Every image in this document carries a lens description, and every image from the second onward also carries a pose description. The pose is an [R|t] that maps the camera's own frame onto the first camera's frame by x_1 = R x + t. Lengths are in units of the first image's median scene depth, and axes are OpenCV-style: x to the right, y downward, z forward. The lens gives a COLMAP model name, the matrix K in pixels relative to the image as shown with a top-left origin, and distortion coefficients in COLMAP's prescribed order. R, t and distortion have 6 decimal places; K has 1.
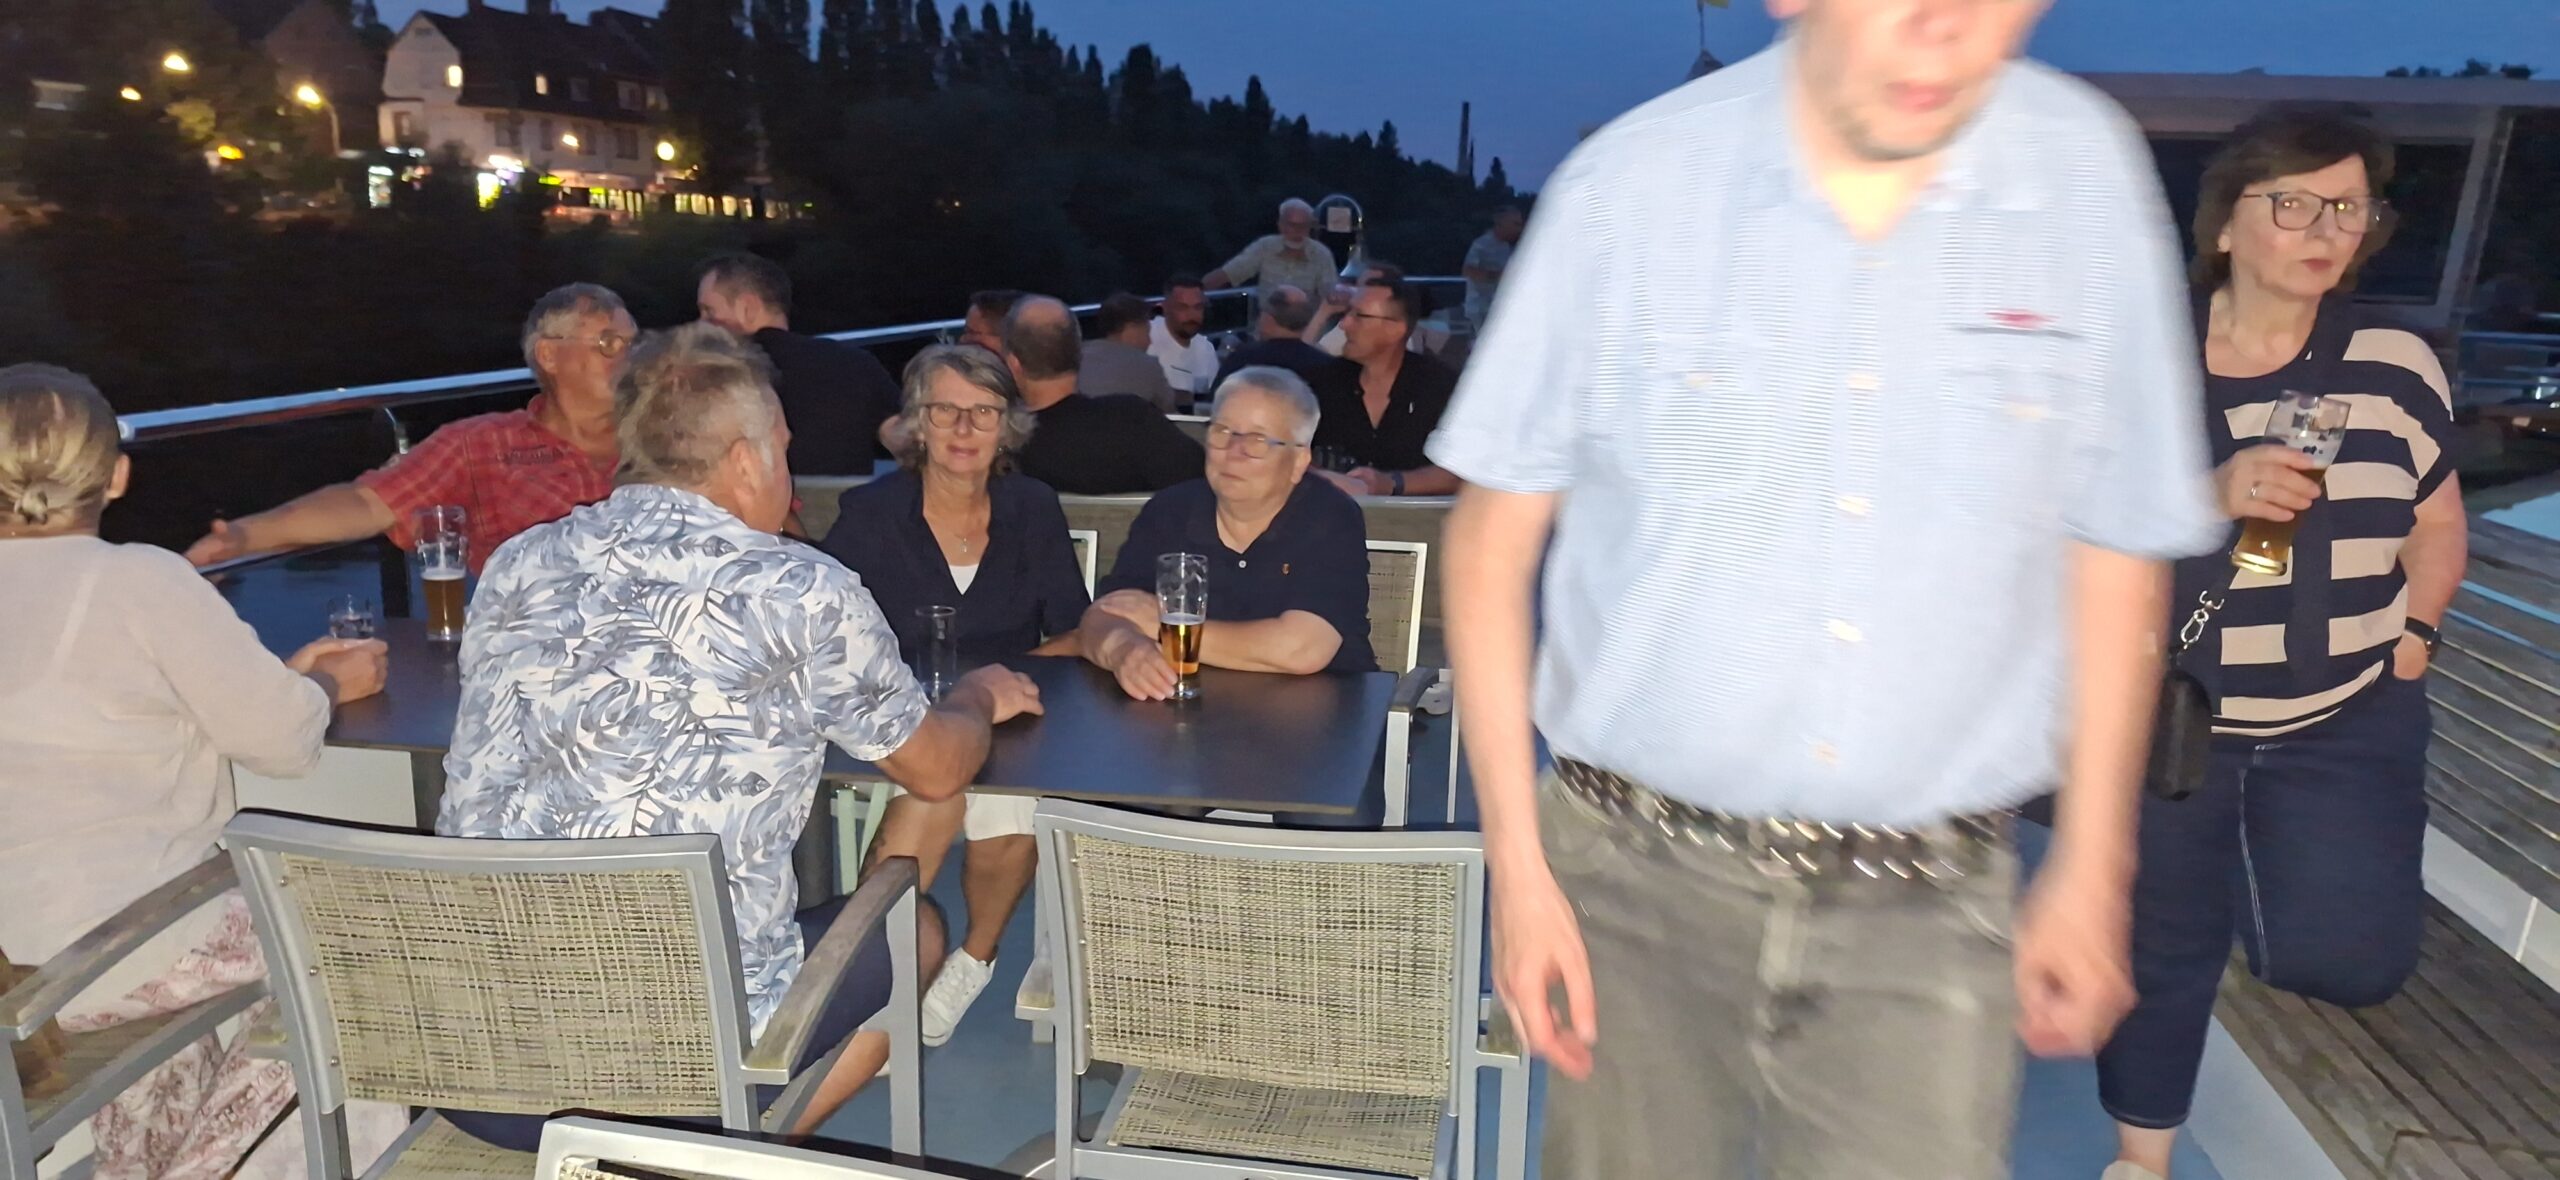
lens RADIAL K [[1685.1, 0, 1269.7], [0, 1685.1, 588.4], [0, 0, 1]] dist [-0.001376, -0.002455]
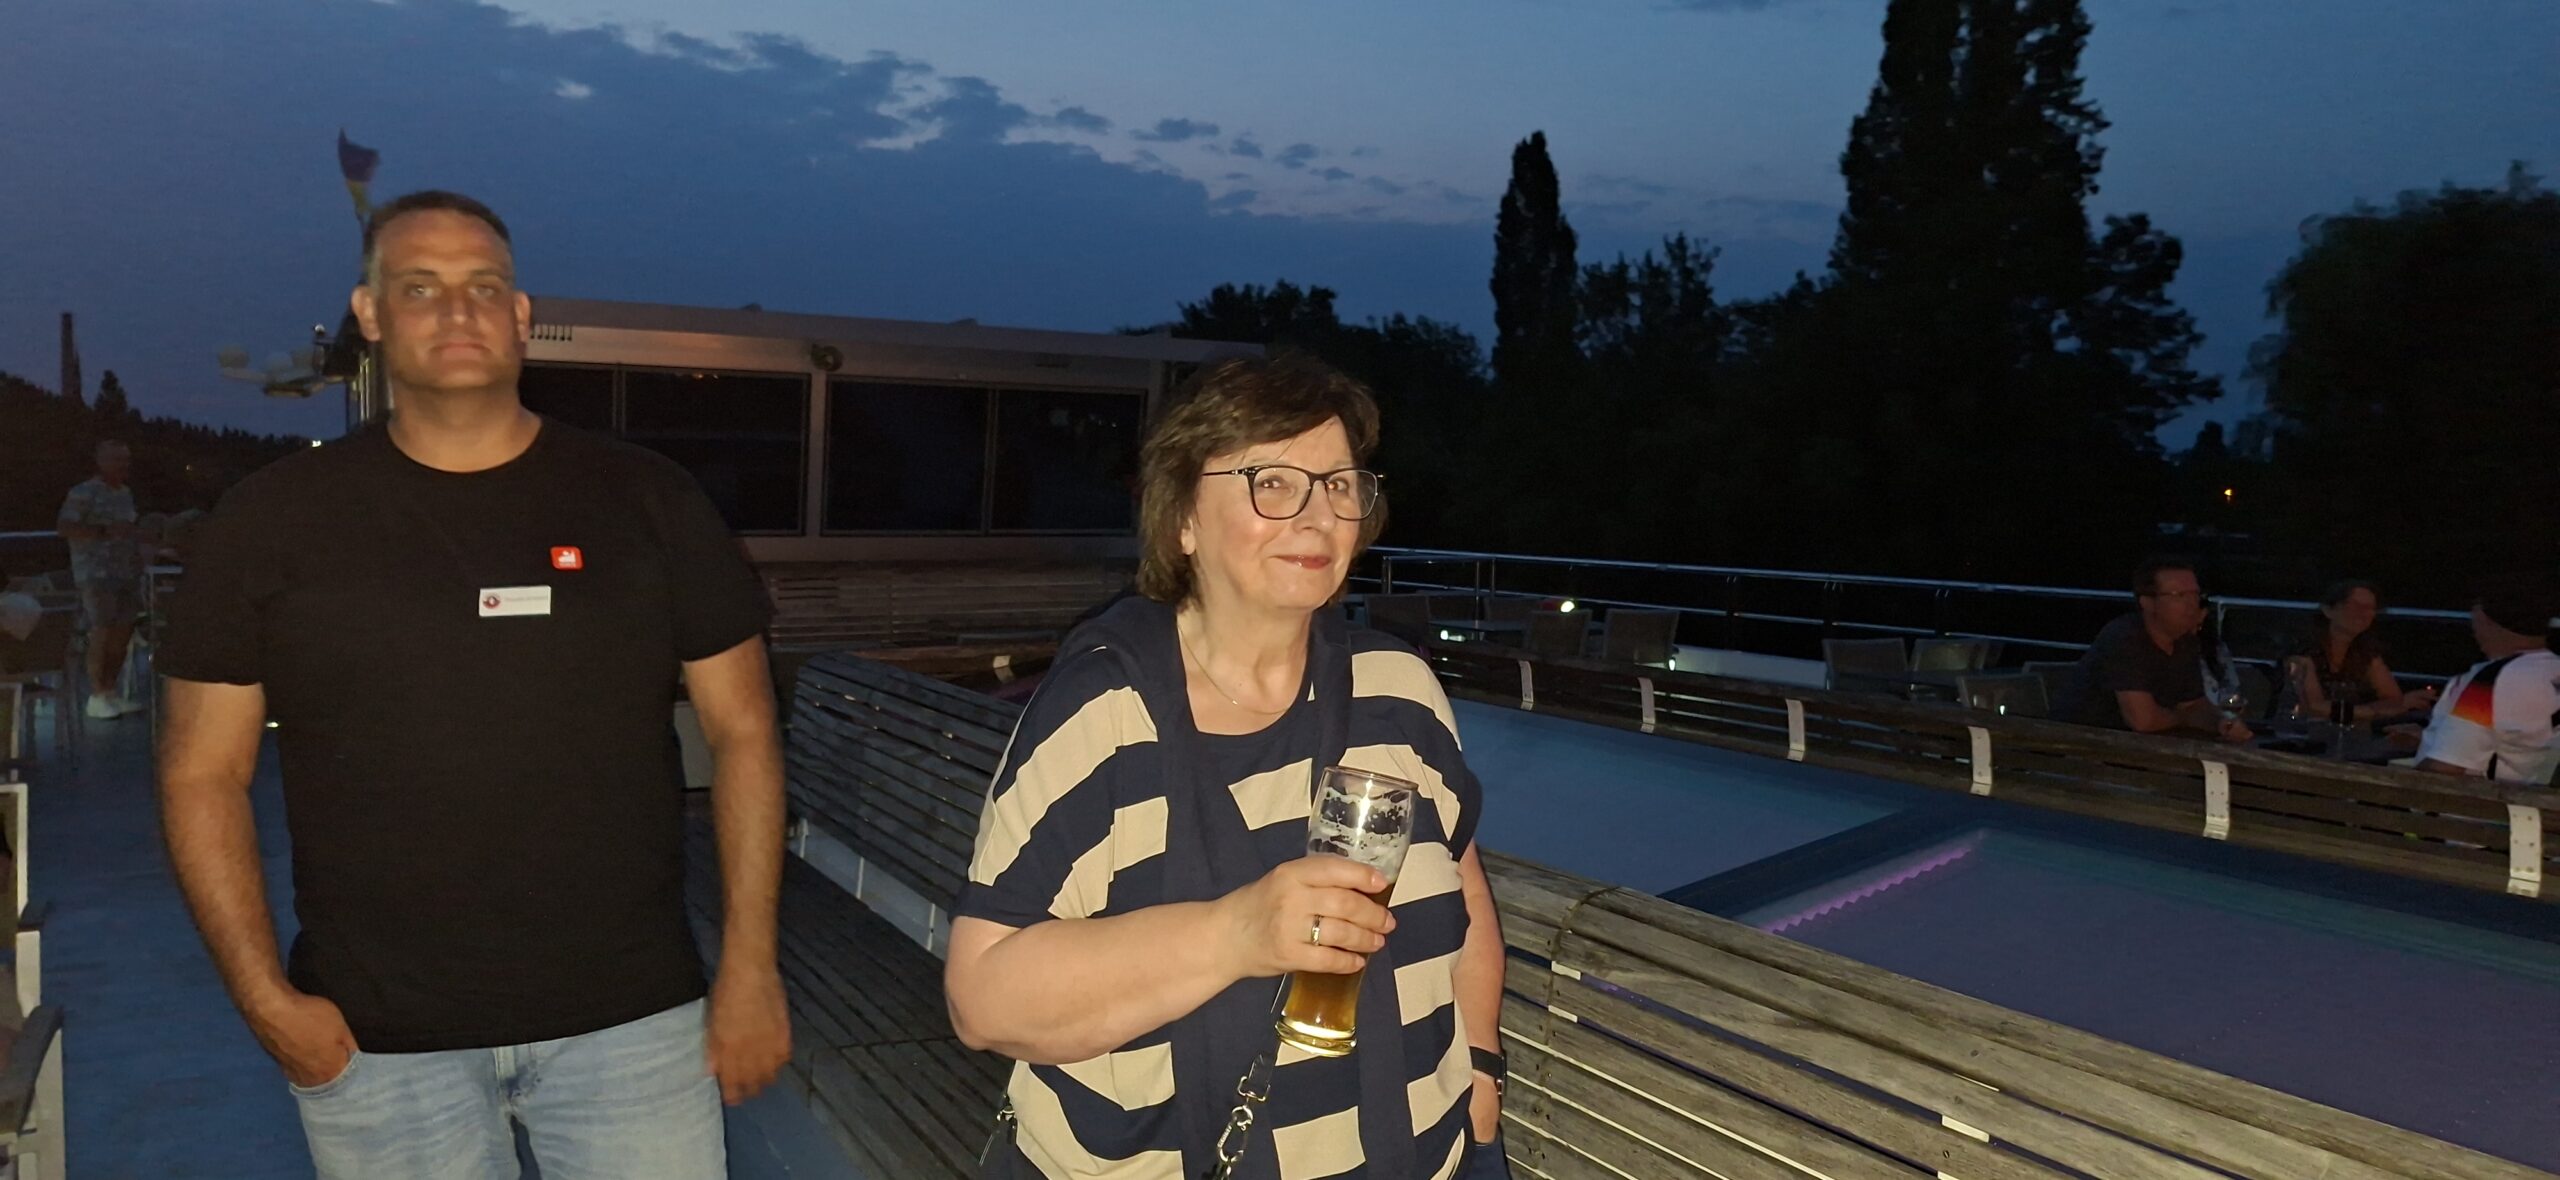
lens RADIAL K [[1685.1, 0, 1269.7], [0, 1685.1, 588.4], [0, 0, 1]] dist [-0.001376, -0.002455]
pose [[0.762707, -0.040859, 0.645453, 0.126934], [0.125376, 0.988411, -0.085583, -0.101526], [-0.634476, 0.146199, 0.758990, 0.387898]]
